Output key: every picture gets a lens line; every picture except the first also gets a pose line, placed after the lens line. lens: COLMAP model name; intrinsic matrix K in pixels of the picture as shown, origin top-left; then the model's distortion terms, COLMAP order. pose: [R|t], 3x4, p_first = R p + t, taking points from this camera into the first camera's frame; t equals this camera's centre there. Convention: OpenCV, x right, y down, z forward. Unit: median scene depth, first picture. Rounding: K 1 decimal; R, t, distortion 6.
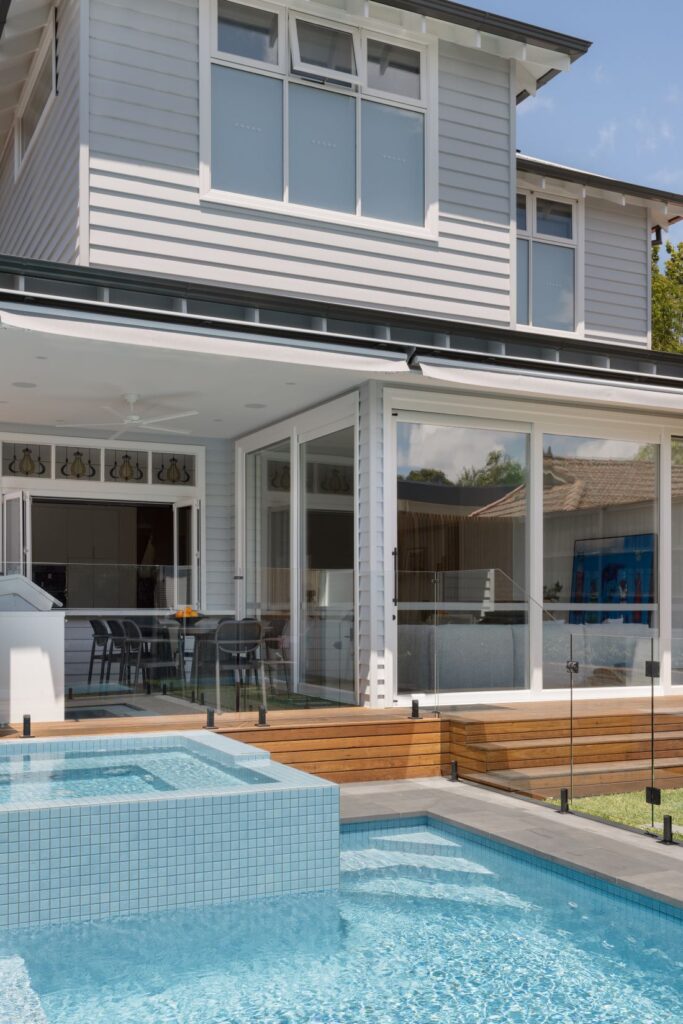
lens RADIAL K [[1055.8, 0, 342.3], [0, 1055.8, 559.8], [0, 0, 1]] dist [0.002970, 0.010684]
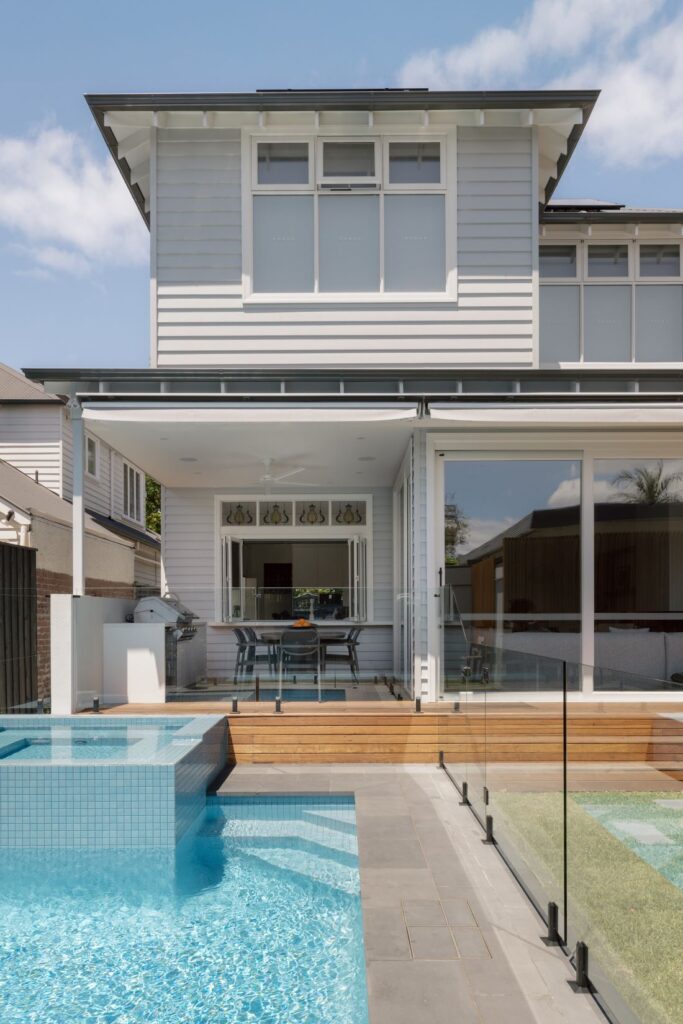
lens RADIAL K [[789.1, 0, 340.0], [0, 789.1, 593.5], [0, 0, 1]] dist [0.002569, -0.002650]
pose [[0.899622, -0.020568, -0.436185, 0.363646], [0.026165, 0.999634, 0.006828, 0.009226], [0.435885, -0.017556, 0.899831, 0.168285]]
